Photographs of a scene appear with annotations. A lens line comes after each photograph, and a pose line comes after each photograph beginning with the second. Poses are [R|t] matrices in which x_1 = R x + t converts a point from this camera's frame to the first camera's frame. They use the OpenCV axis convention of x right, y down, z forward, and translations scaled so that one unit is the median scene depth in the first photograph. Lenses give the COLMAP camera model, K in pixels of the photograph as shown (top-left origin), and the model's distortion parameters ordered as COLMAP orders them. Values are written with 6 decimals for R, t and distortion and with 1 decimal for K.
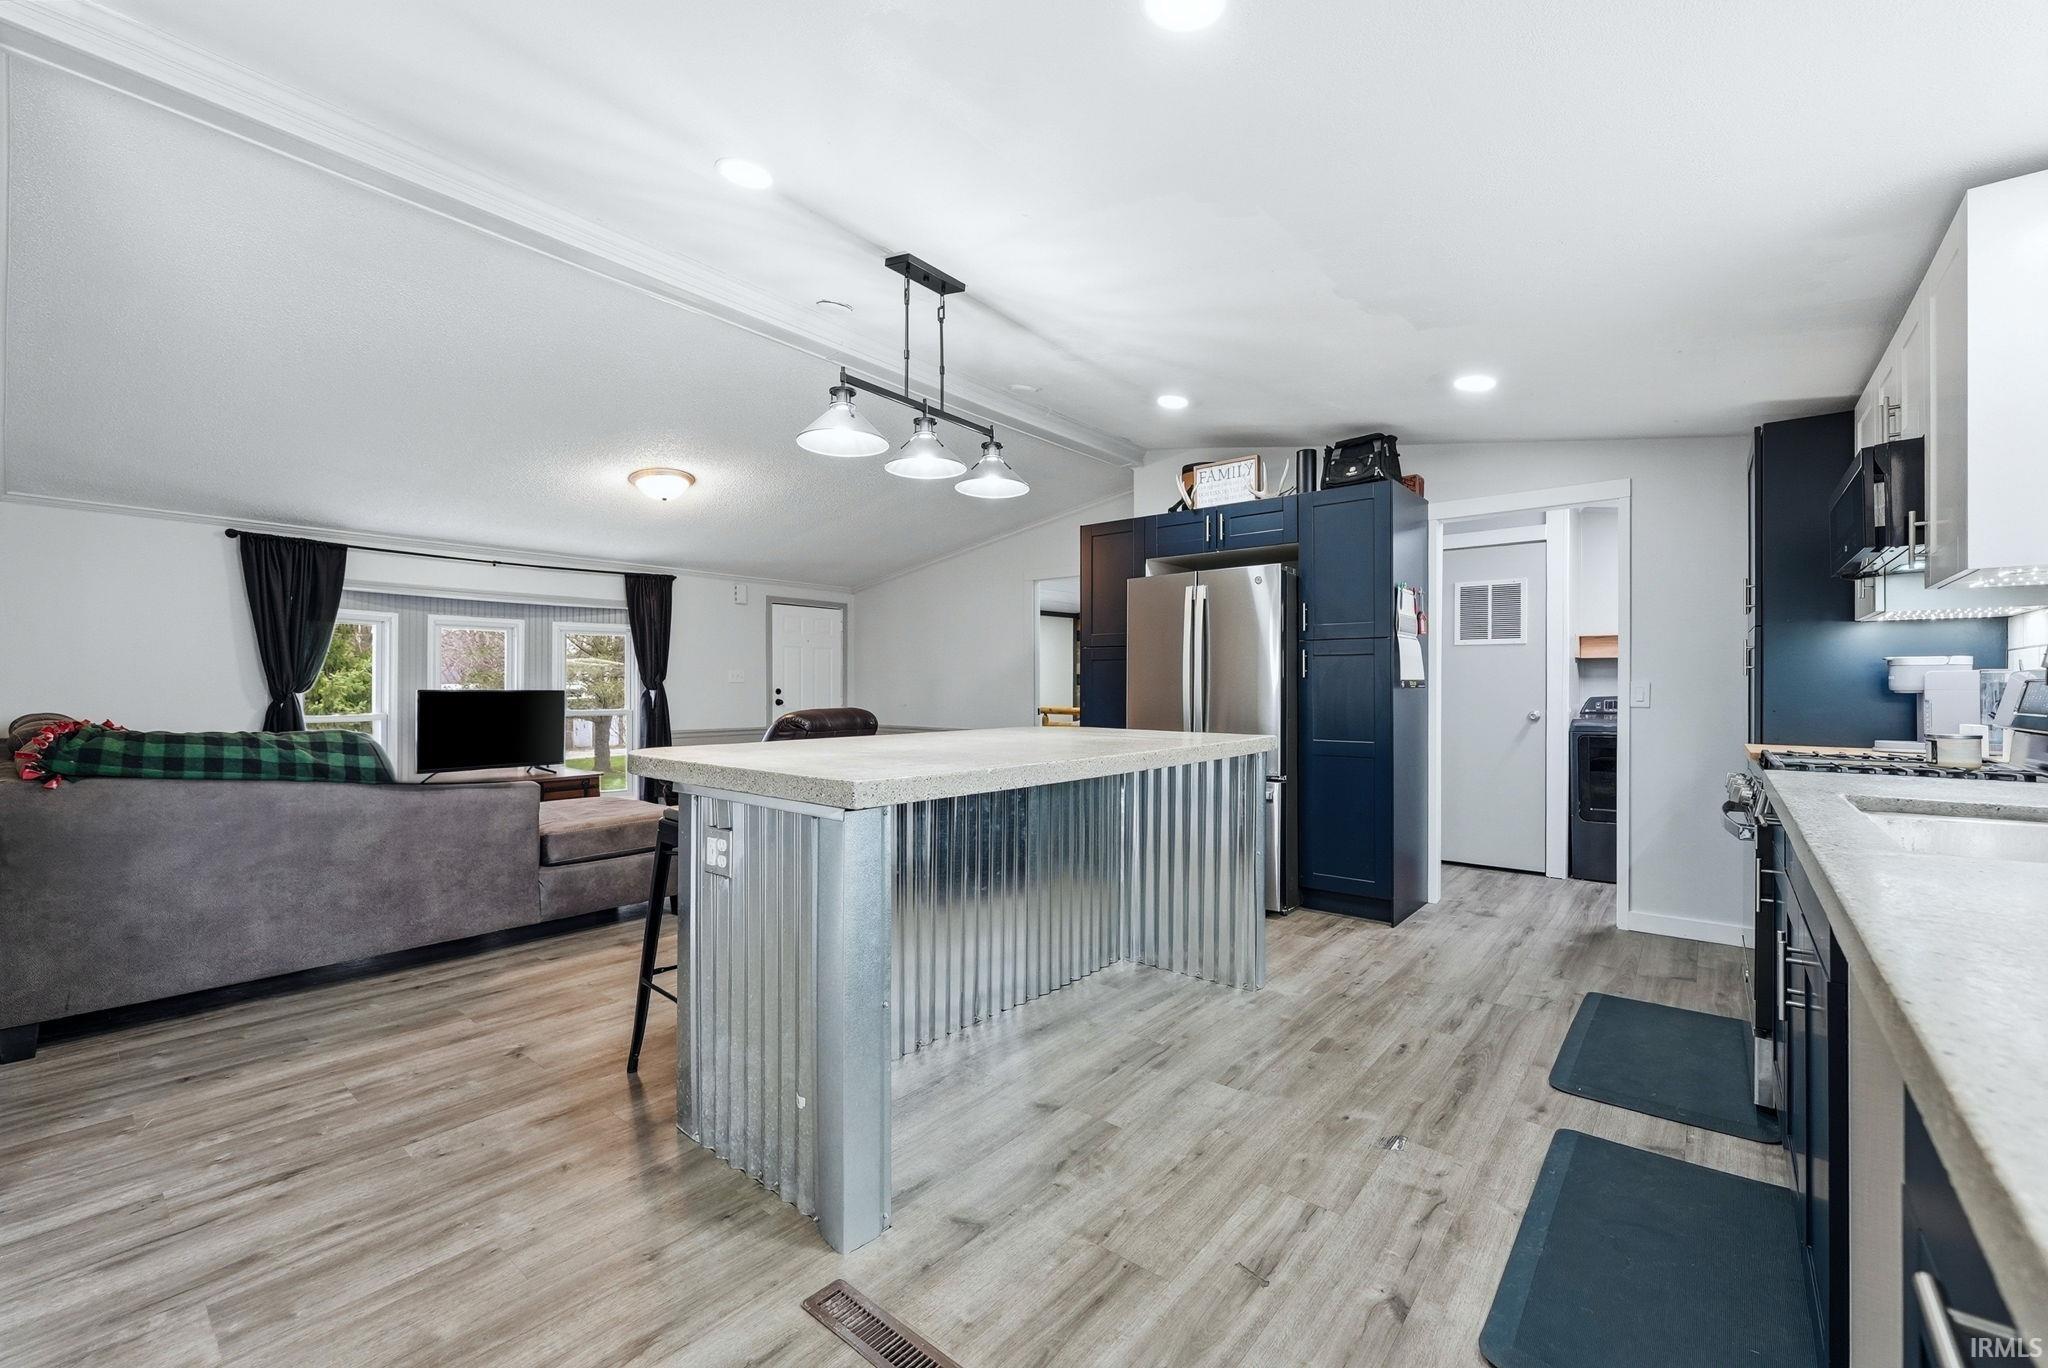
lens RADIAL K [[825.8, 0, 1024.3], [0, 825.8, 681.3], [0, 0, 1]] dist [-0.010385, 0.000568]
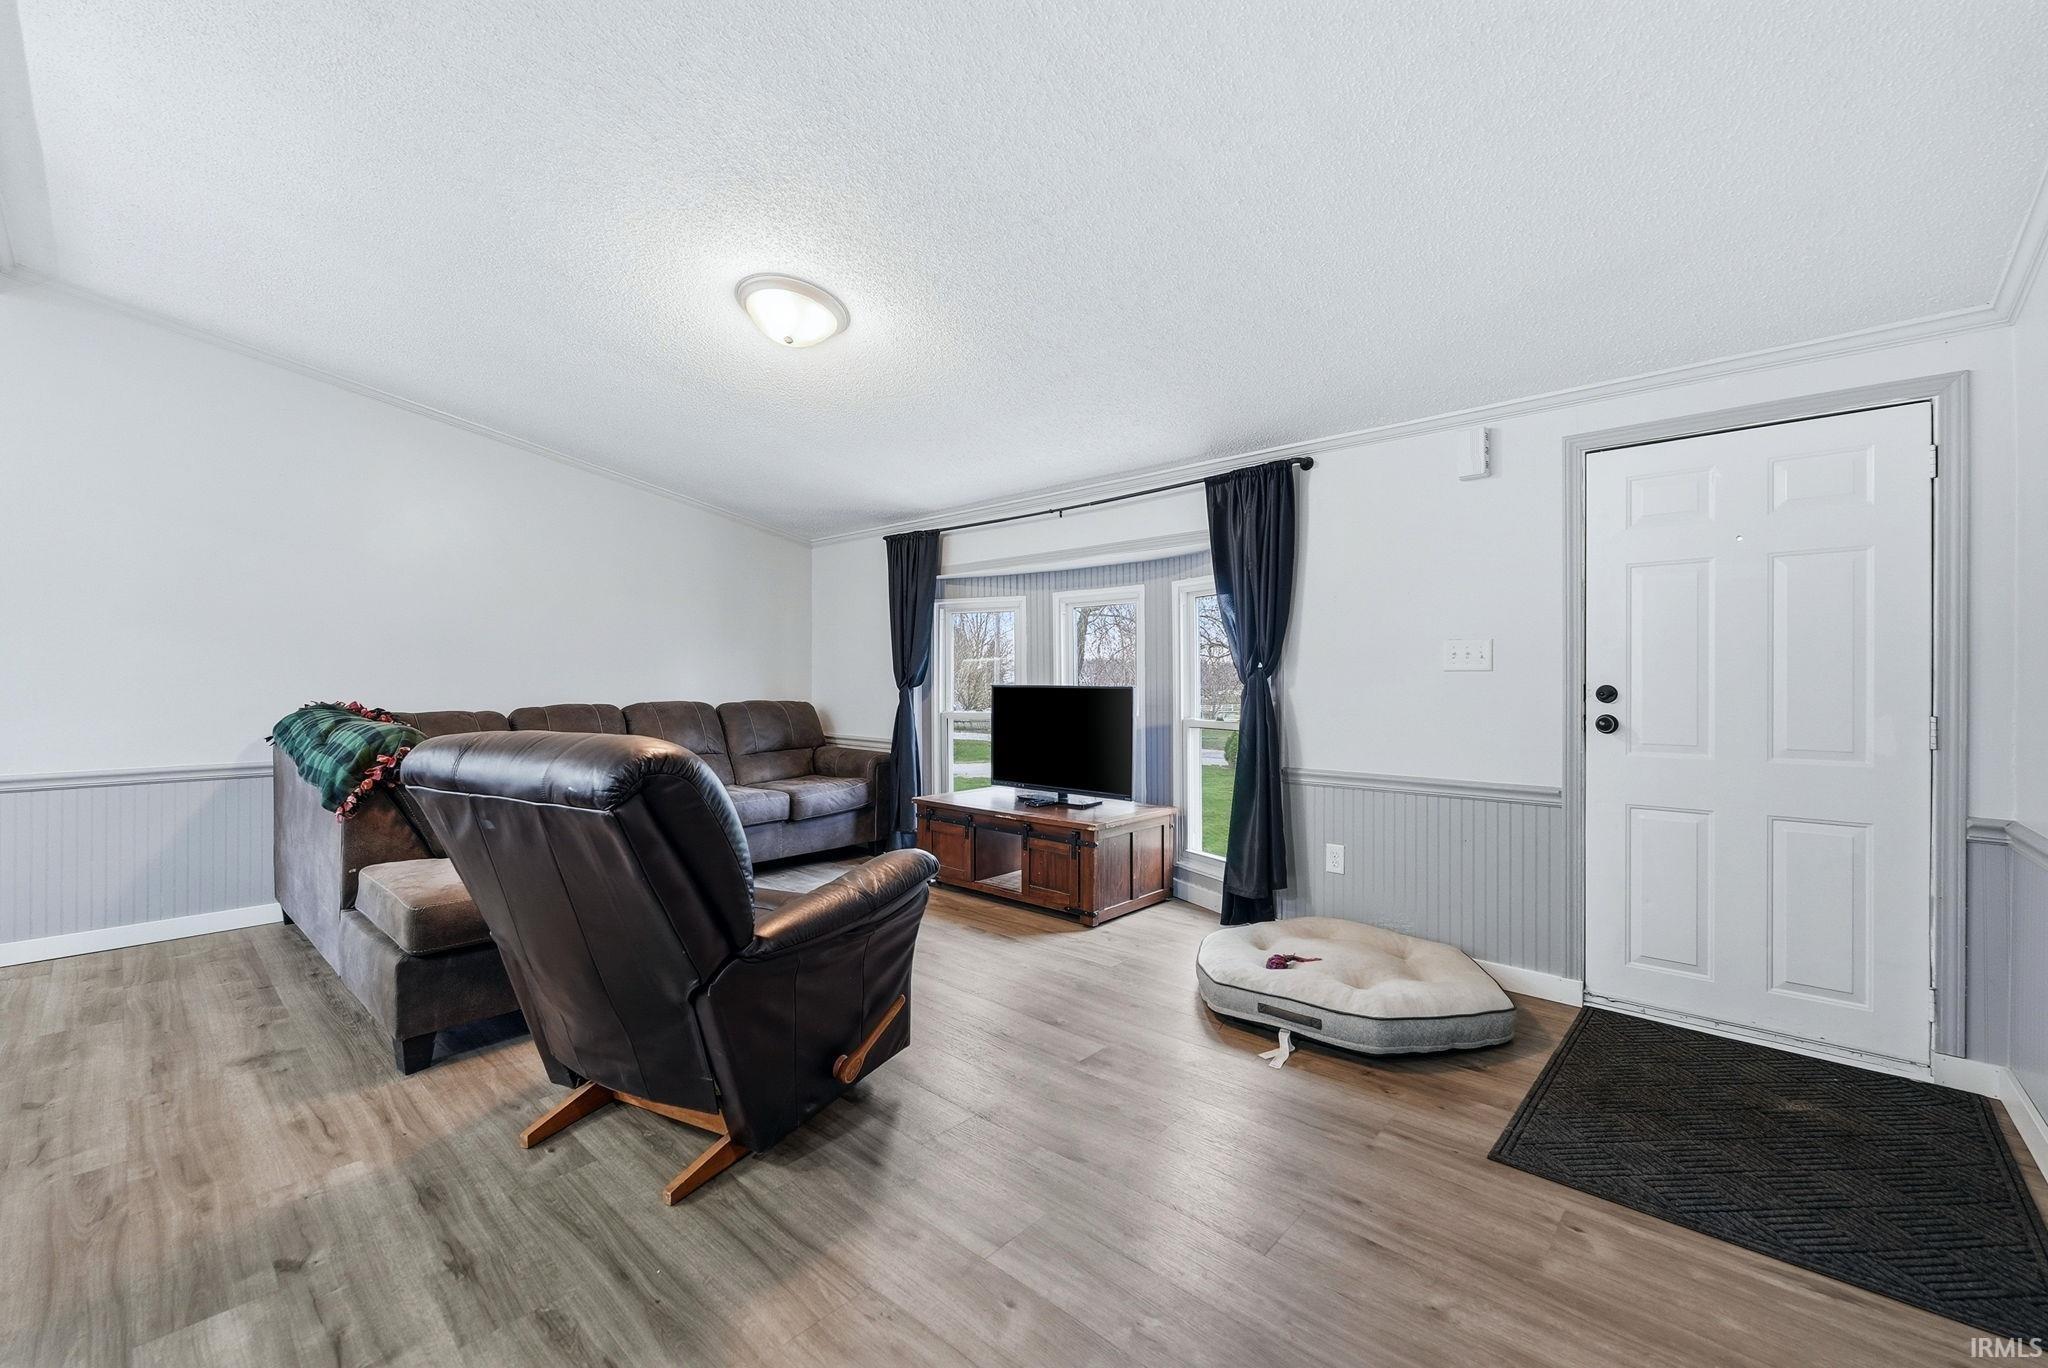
lens RADIAL K [[825.8, 0, 1019.1], [0, 825.8, 688.7], [0, 0, 1]] dist [-0.010385, 0.000568]
pose [[-0.046612, 0.004793, -0.998902, 0.095042], [0.003466, 0.999983, 0.004636, 0.009690], [0.998907, -0.003246, -0.046628, 1.012336]]
